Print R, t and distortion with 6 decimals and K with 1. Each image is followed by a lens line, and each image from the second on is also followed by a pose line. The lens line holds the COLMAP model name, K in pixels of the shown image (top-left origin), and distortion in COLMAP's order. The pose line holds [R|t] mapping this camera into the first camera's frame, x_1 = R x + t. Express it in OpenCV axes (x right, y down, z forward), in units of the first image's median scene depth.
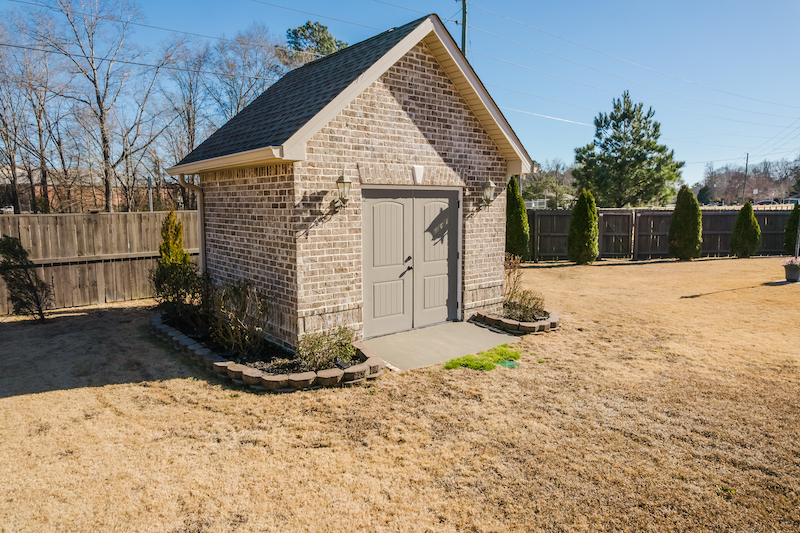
lens RADIAL K [[514.3, 0, 402.5], [0, 514.3, 265.2], [0, 0, 1]] dist [-0.089370, 0.084558]
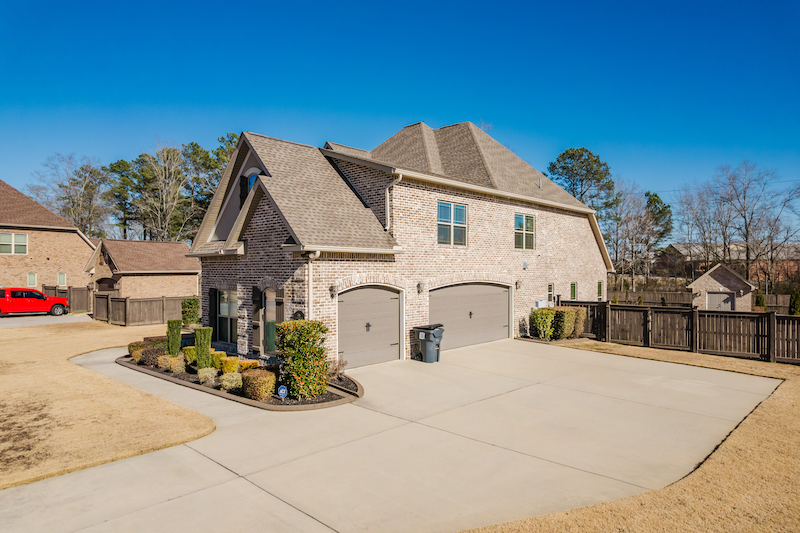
lens RADIAL K [[514.3, 0, 402.5], [0, 514.3, 265.2], [0, 0, 1]] dist [-0.089370, 0.084558]
pose [[0.301837, -0.014060, -0.953256, 4.045613], [-0.114759, 0.992085, -0.050969, 0.224246], [0.946427, 0.124779, 0.297834, -3.776292]]
